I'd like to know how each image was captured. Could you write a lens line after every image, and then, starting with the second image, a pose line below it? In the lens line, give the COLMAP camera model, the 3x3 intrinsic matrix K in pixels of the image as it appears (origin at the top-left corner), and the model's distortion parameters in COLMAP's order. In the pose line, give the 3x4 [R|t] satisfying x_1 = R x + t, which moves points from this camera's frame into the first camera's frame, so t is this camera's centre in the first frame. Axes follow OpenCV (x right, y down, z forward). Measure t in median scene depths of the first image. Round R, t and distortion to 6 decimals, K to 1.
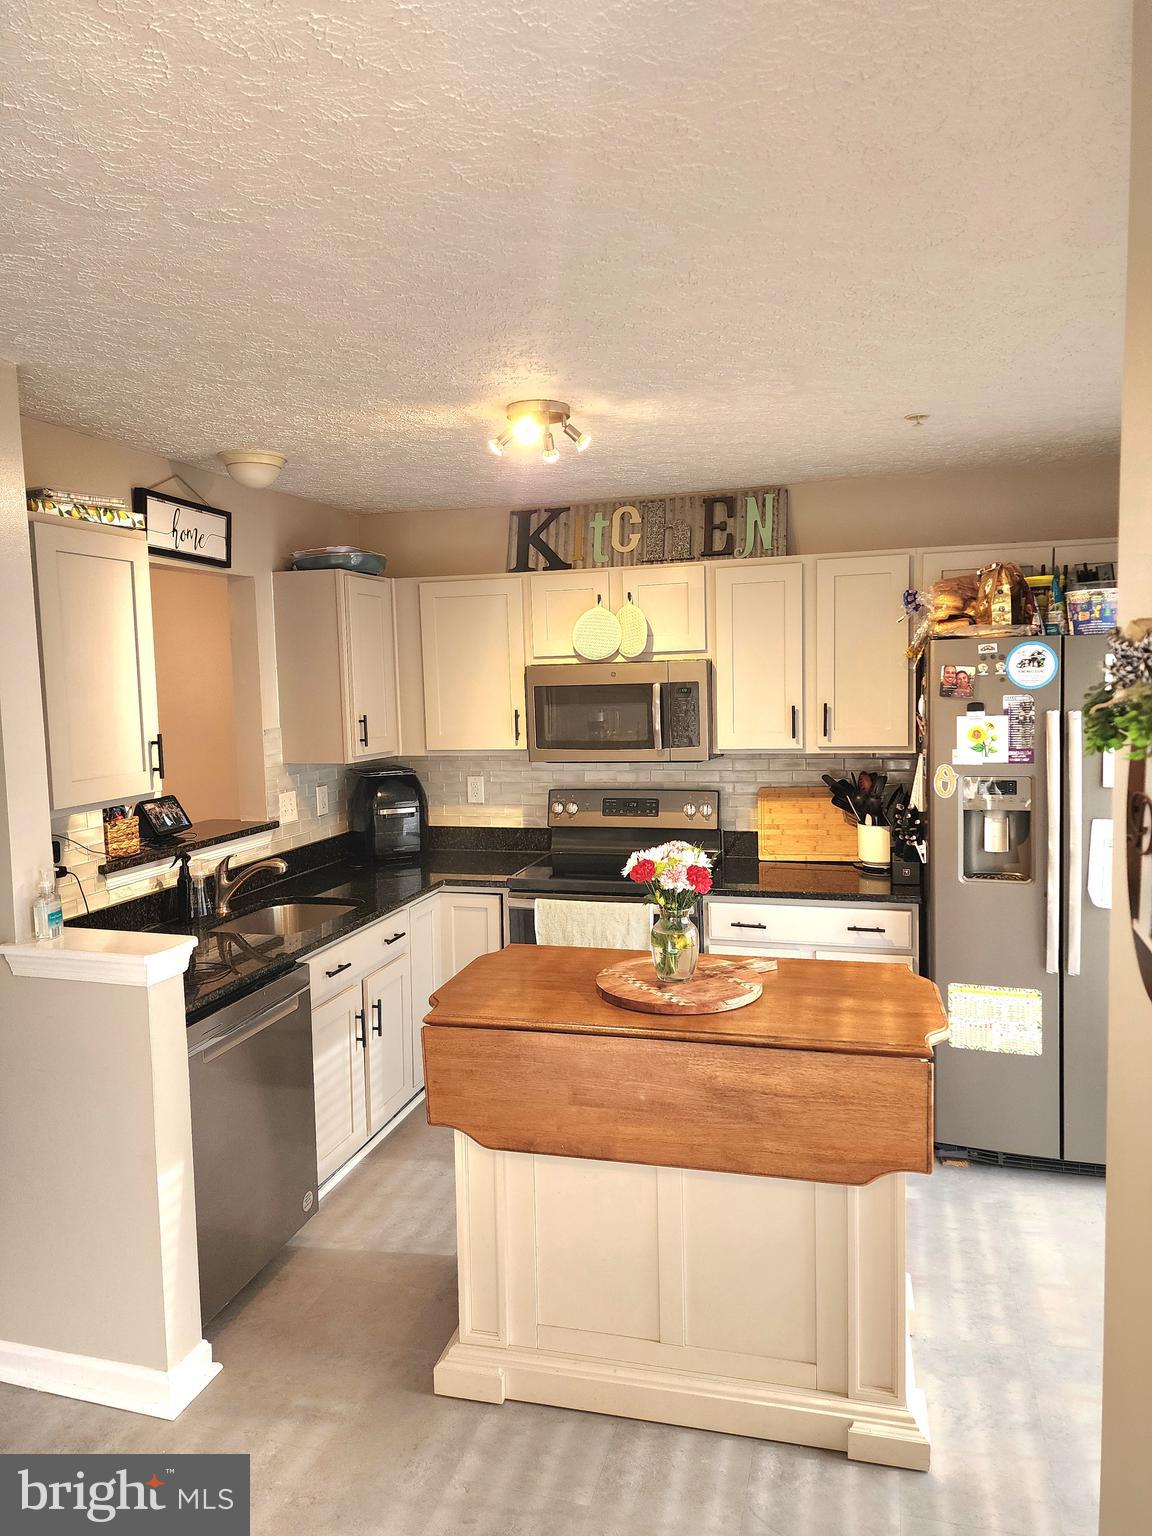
lens RADIAL K [[1015.1, 0, 574.7], [0, 1015.1, 770.9], [0, 0, 1]] dist [0.071172, -0.036280]
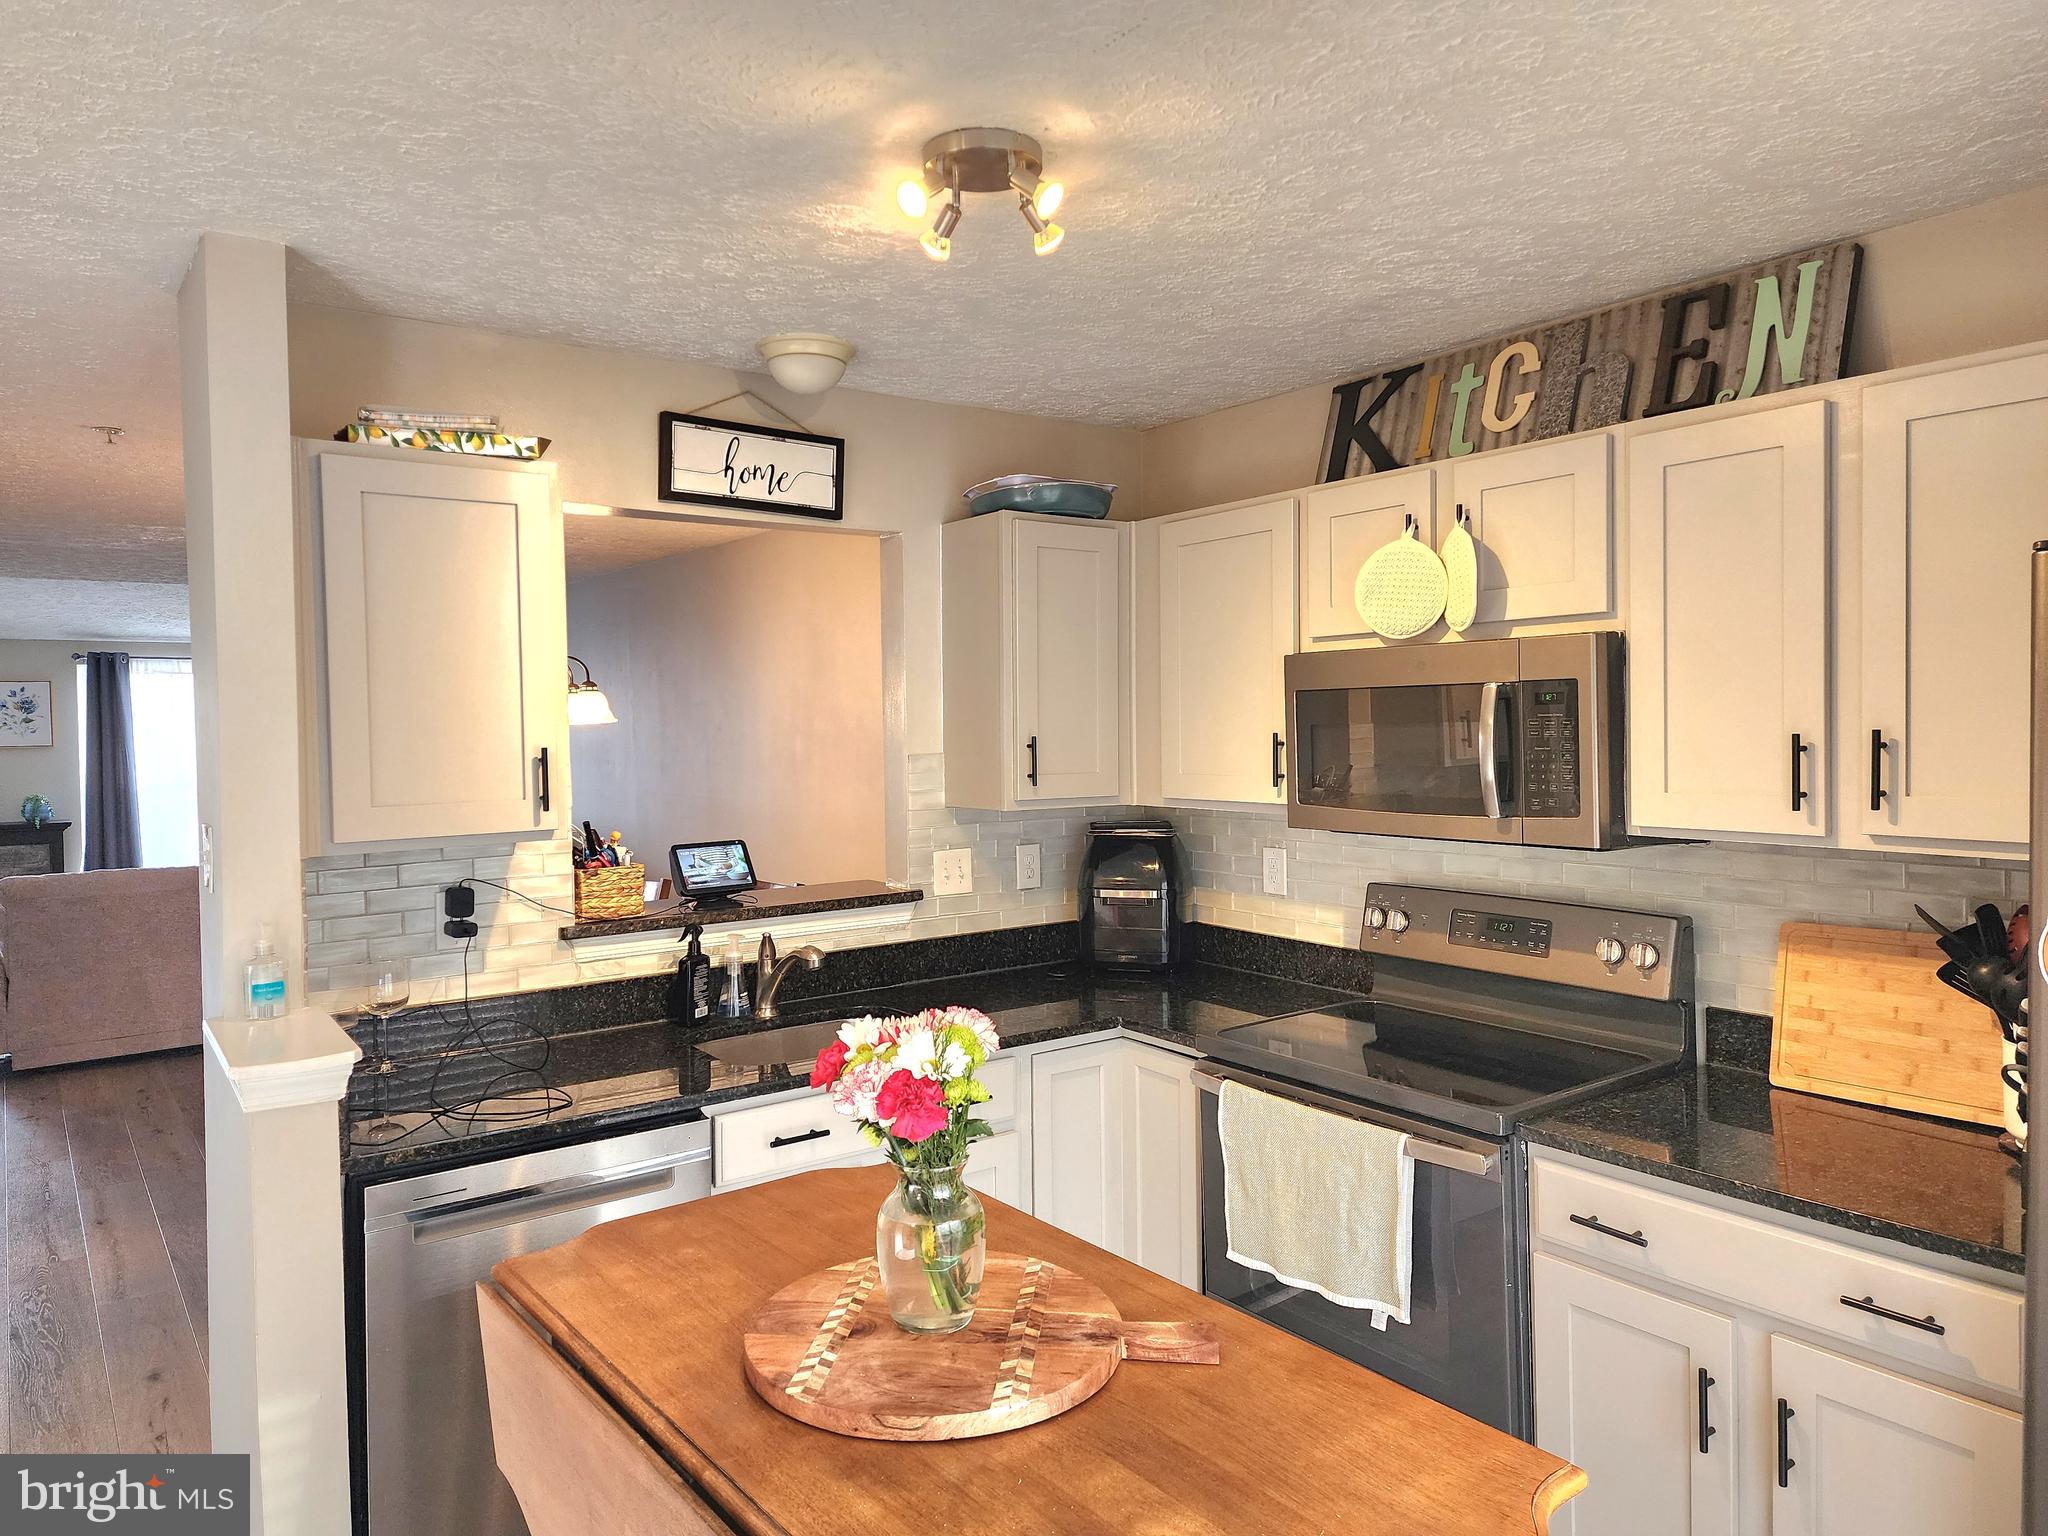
lens RADIAL K [[1353.4, 0, 1003.1], [0, 1353.4, 759.1], [0, 0, 1]] dist [0.071172, -0.036280]
pose [[0.788087, 0.032154, -0.614723, 0.292561], [-0.063835, 0.997520, -0.029660, -0.014396], [0.612244, 0.062616, 0.788185, 0.325349]]
